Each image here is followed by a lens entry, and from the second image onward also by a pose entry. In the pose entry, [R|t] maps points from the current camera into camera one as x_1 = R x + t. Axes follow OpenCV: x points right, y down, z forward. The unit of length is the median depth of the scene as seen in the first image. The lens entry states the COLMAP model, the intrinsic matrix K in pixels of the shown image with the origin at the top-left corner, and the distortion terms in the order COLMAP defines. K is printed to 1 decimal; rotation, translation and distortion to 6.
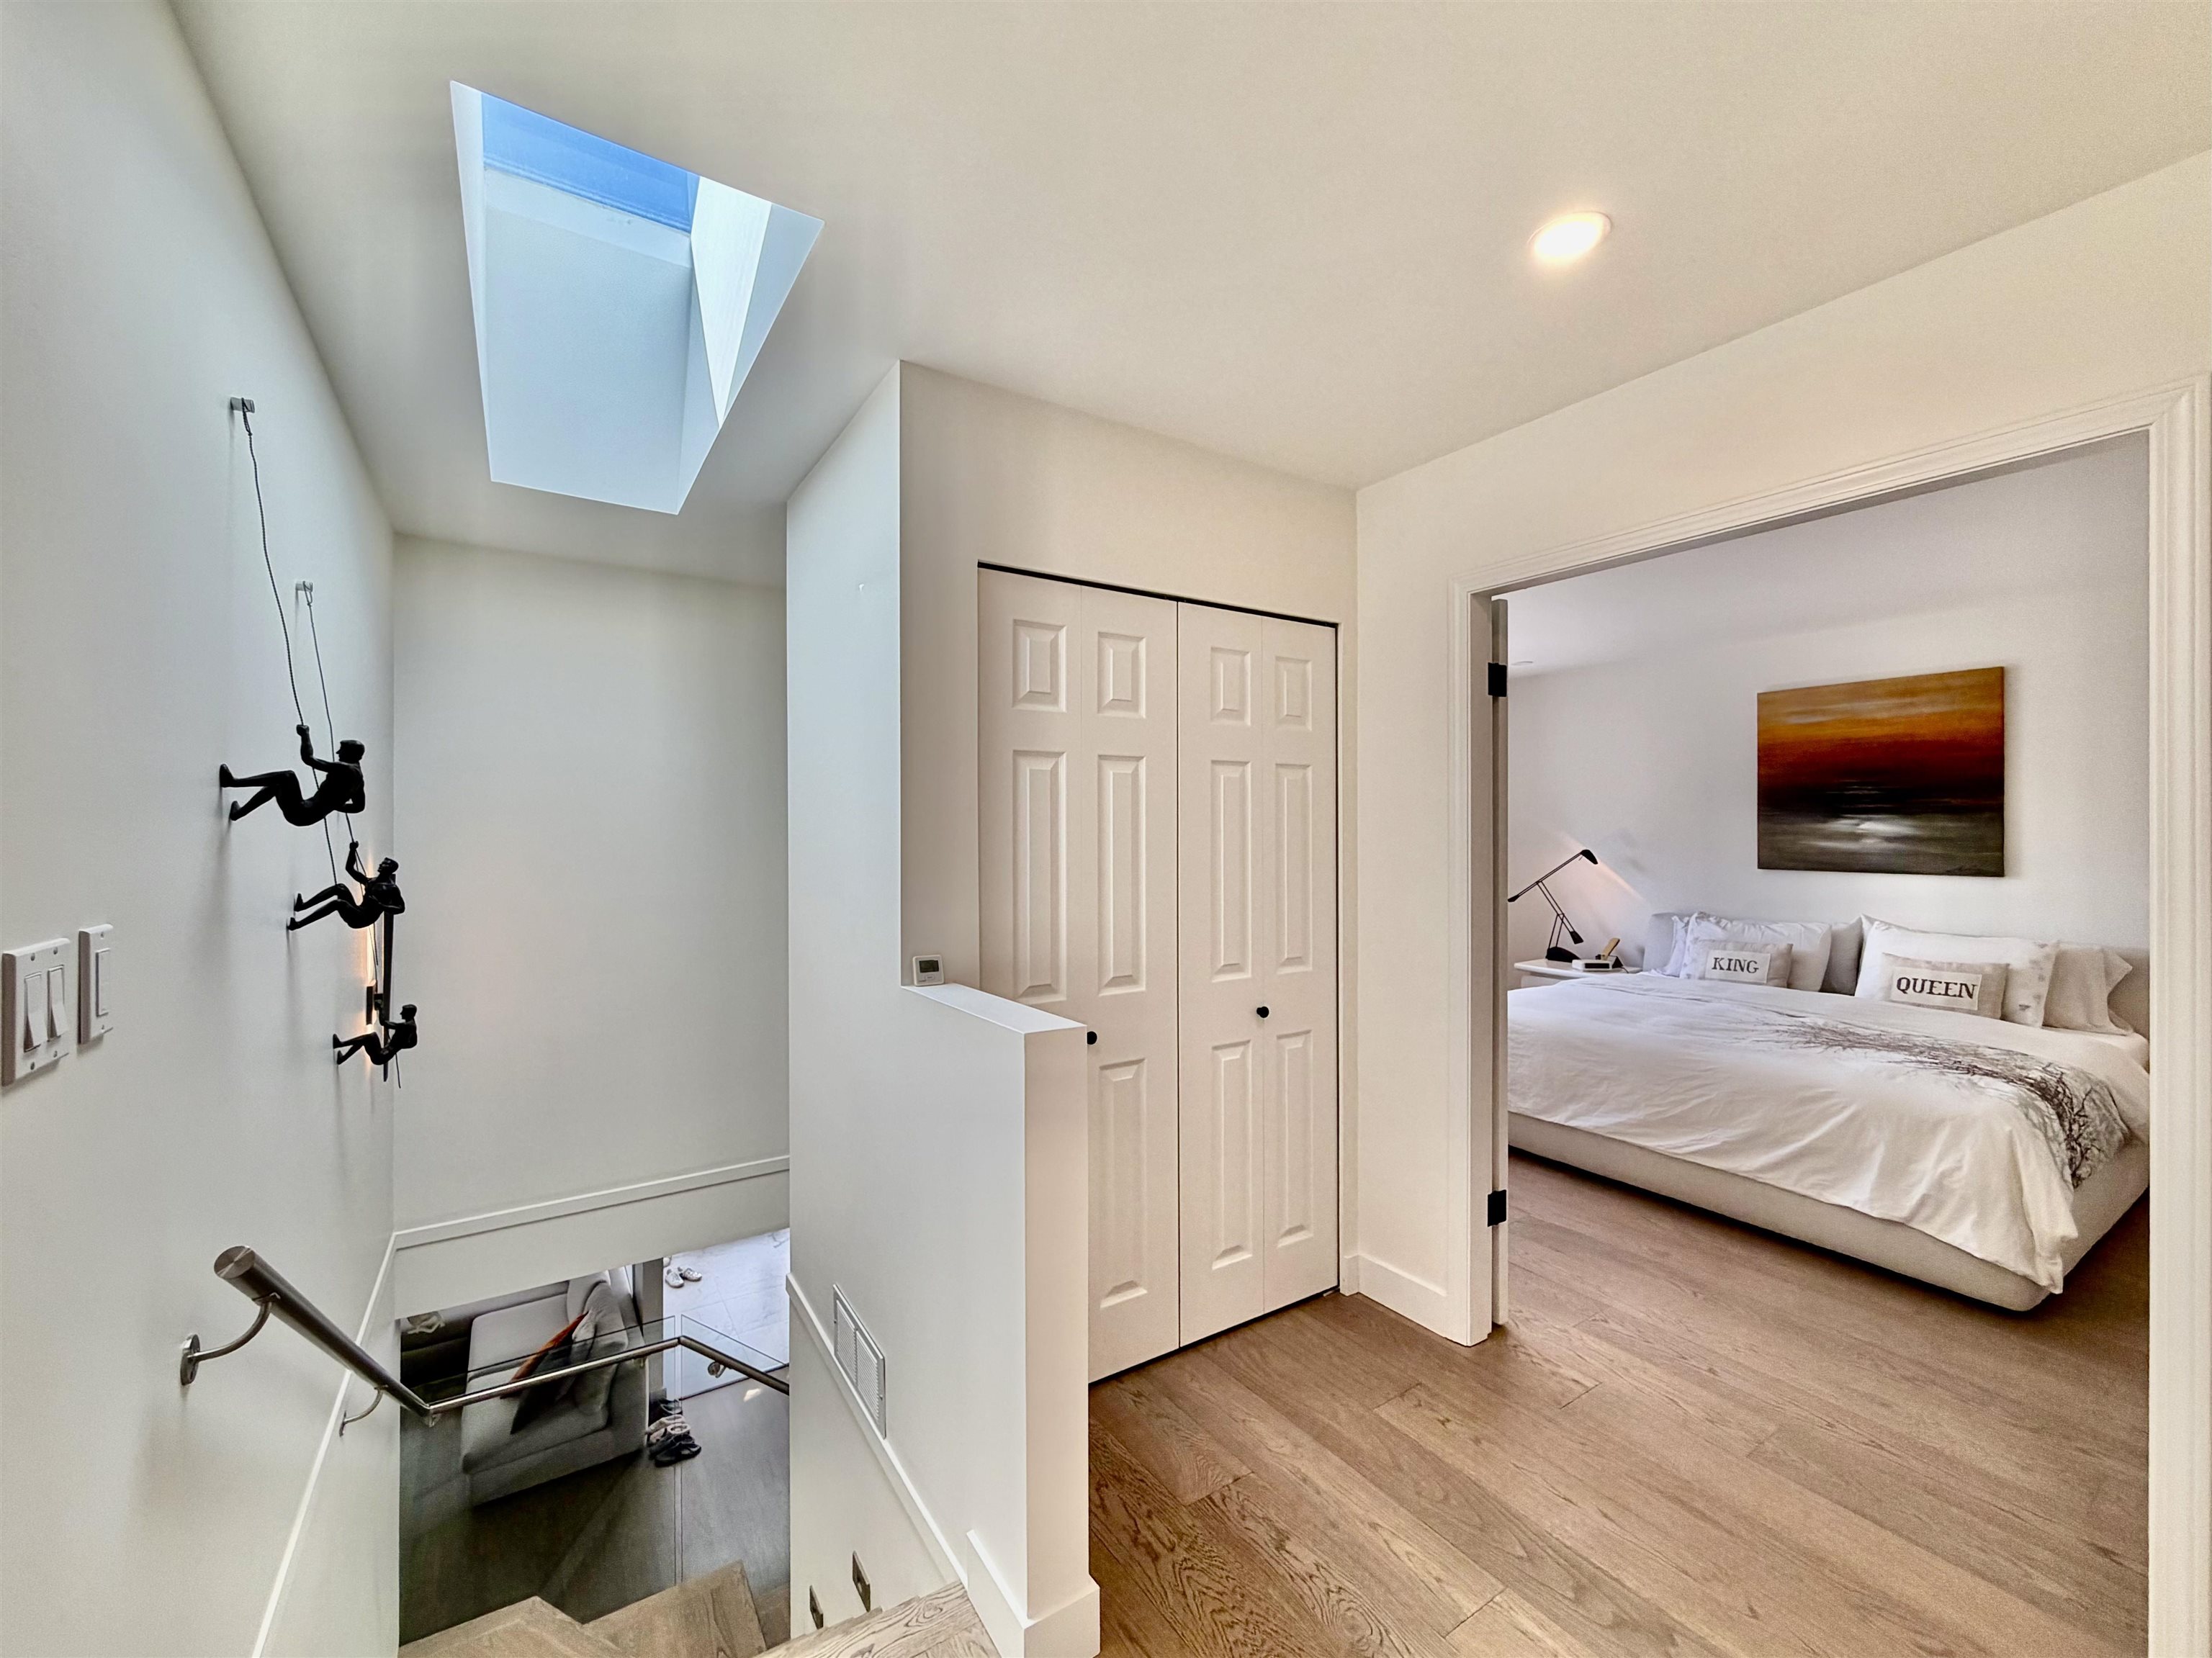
lens RADIAL K [[891.9, 0, 1098.8], [0, 891.9, 823.7], [0, 0, 1]] dist [0.000089, -0.000169]
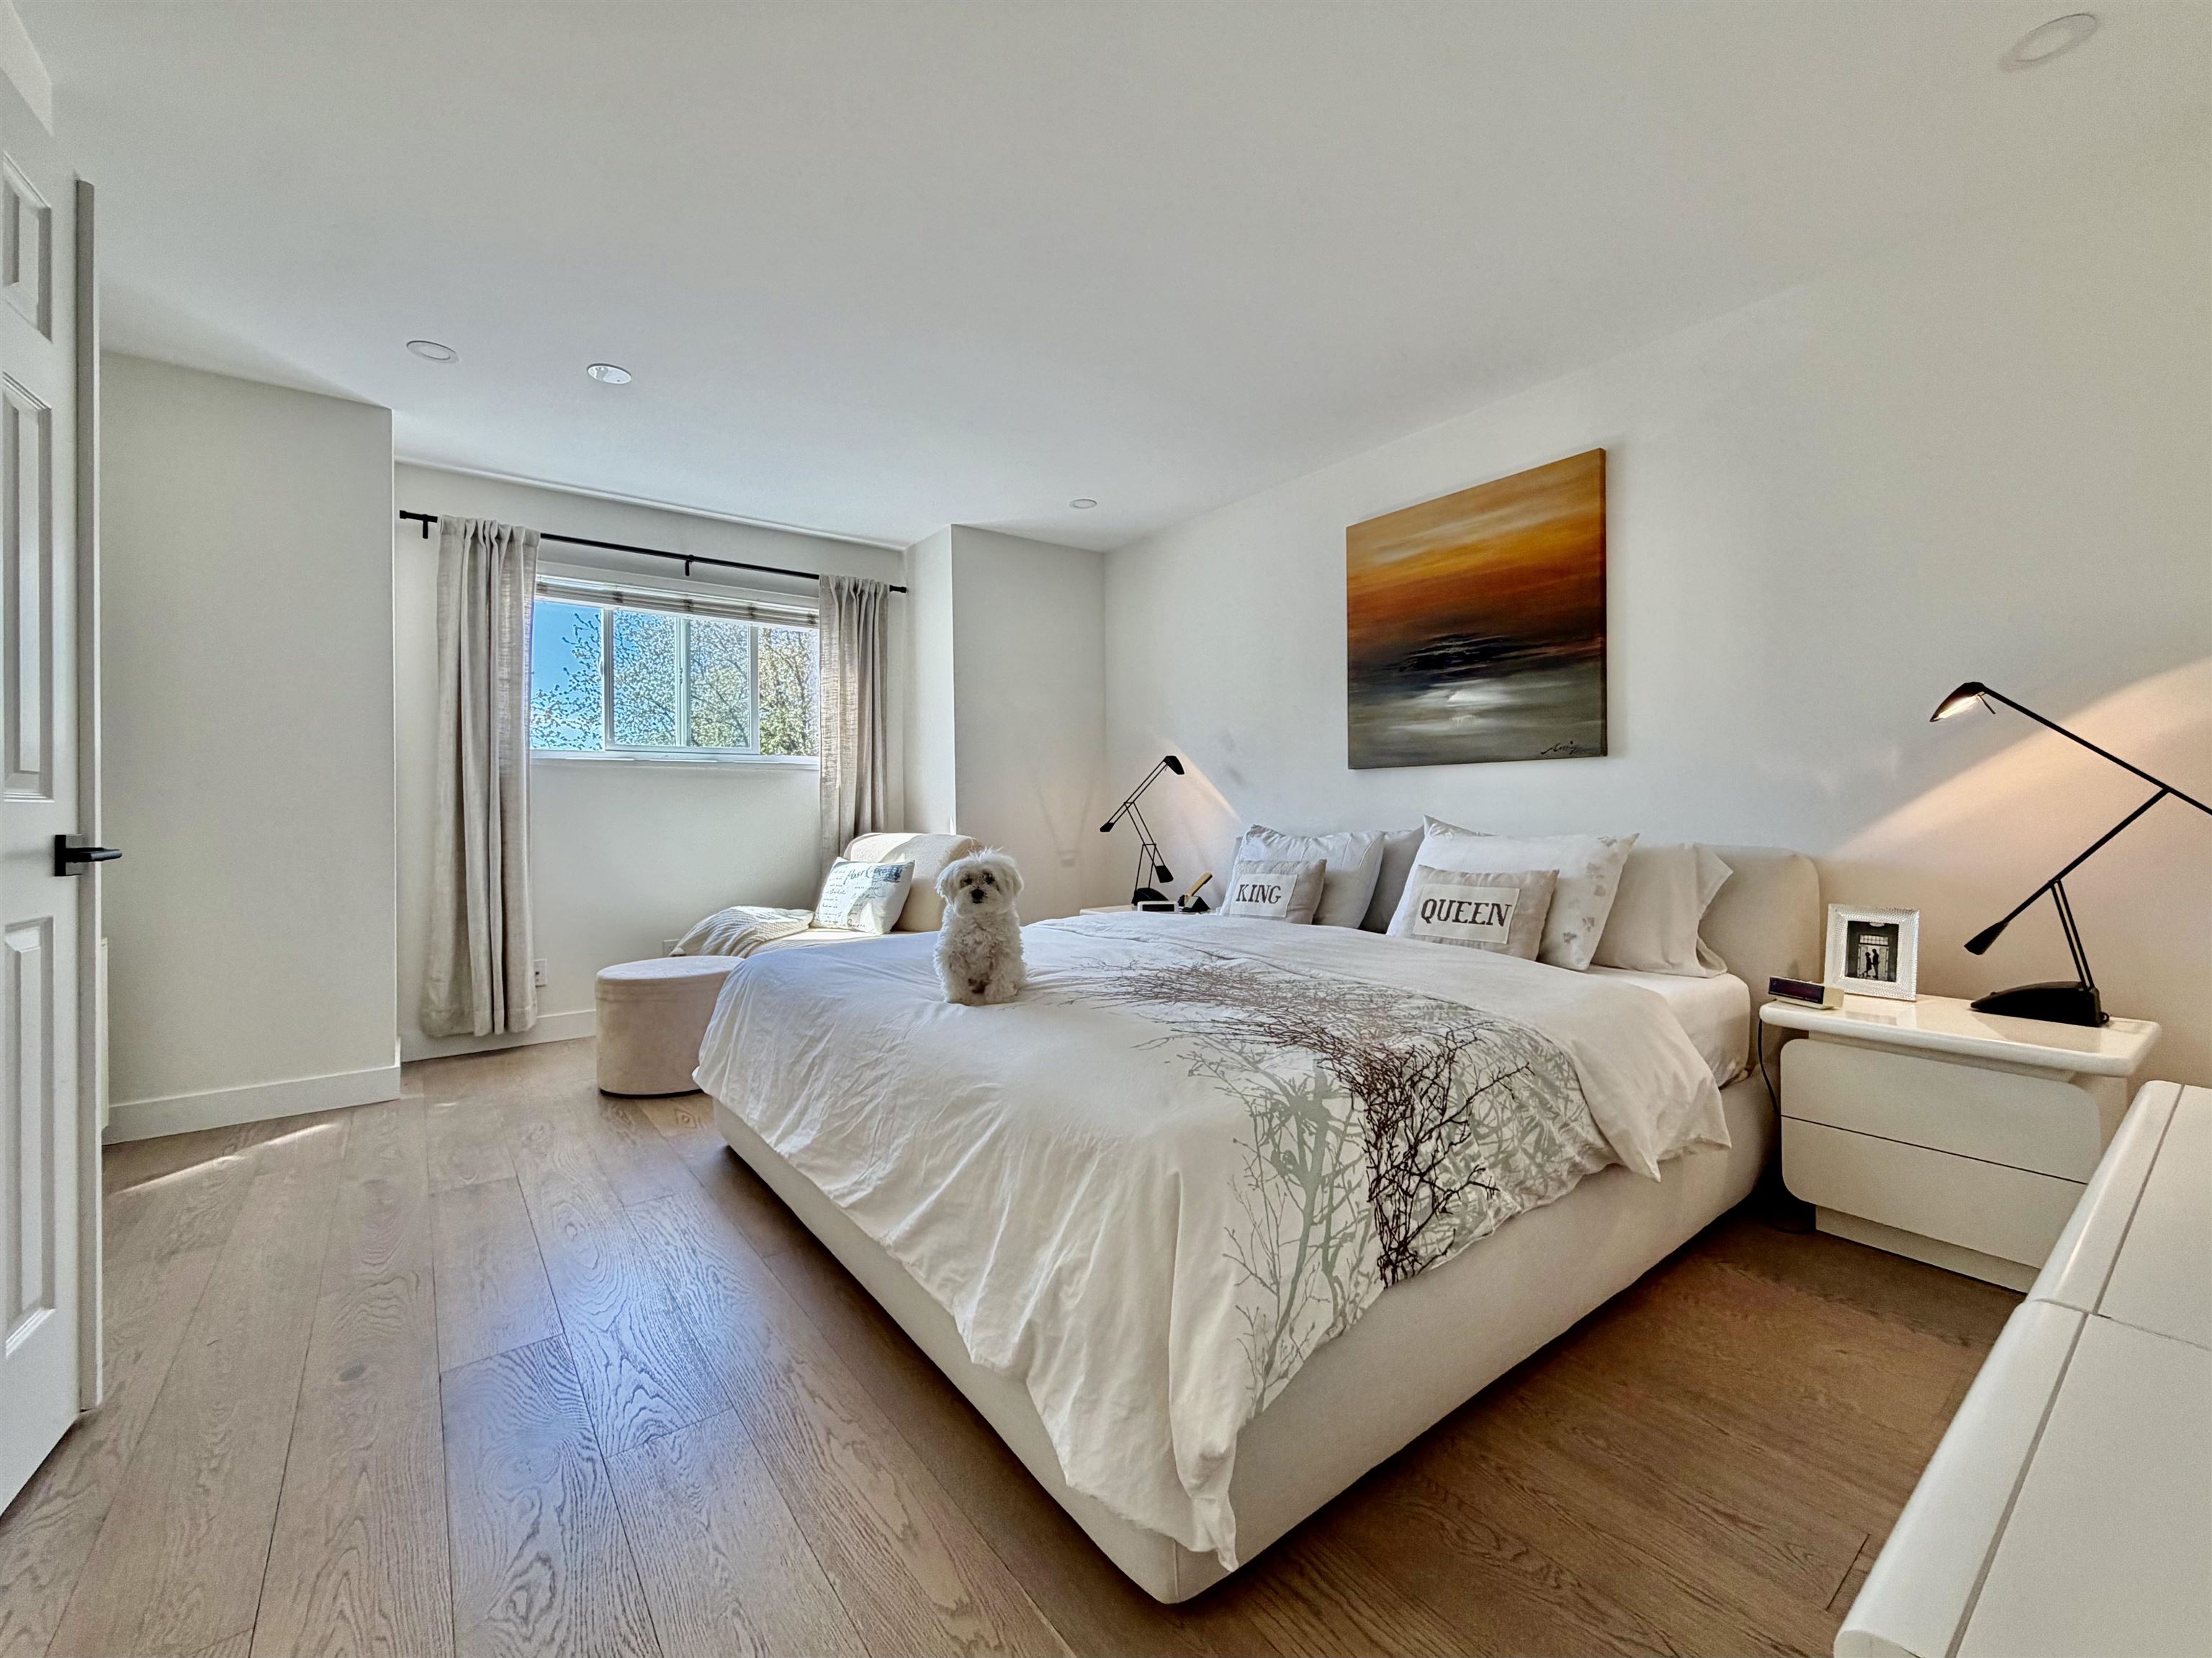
lens RADIAL K [[894.7, 0, 1102.3], [0, 894.7, 811.0], [0, 0, 1]] dist [-0.000144, -0.000195]
pose [[0.997179, -0.003417, 0.074981, 0.607908], [0.003565, 0.999992, -0.001838, 0.107293], [-0.074974, 0.002100, 0.997183, 0.362454]]
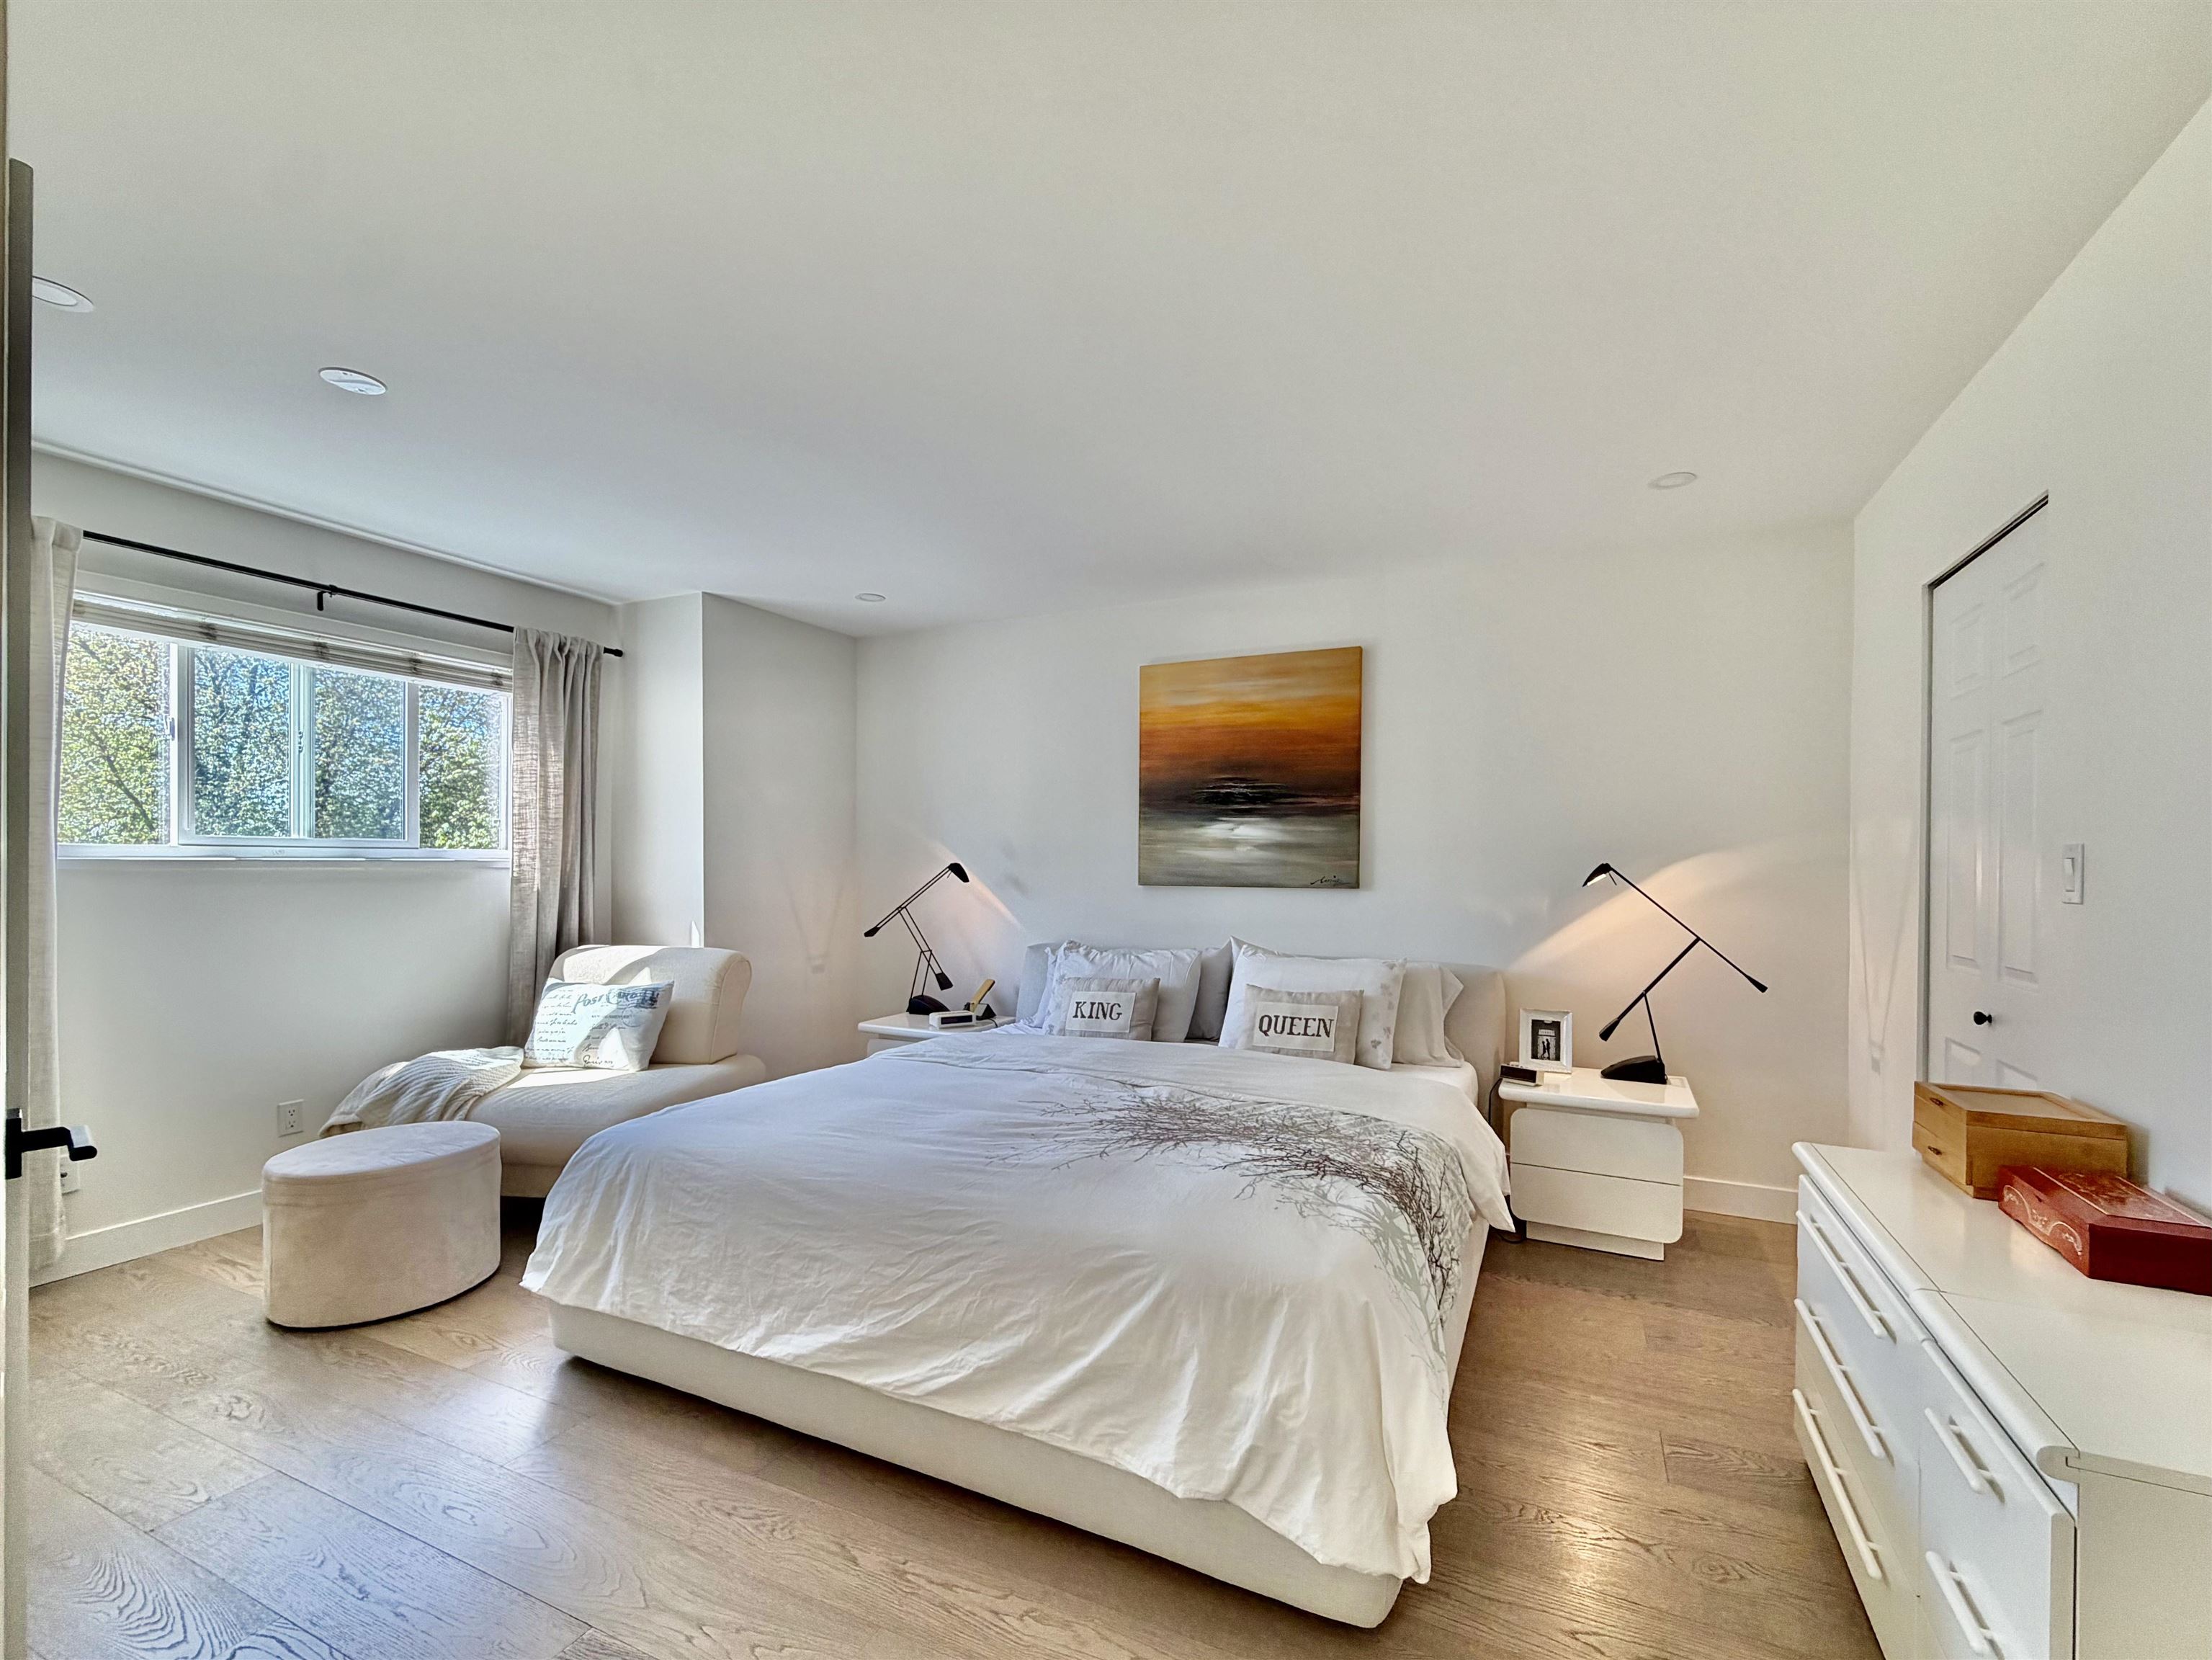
lens RADIAL K [[924.2, 0, 1149.7], [0, 924.2, 870.2], [0, 0, 1]] dist [0.001653, -0.000330]
pose [[0.840767, 0.007494, 0.541345, 0.372343], [-0.010902, 0.999936, 0.003090, 0.043354], [-0.541287, -0.008500, 0.840795, 0.369964]]
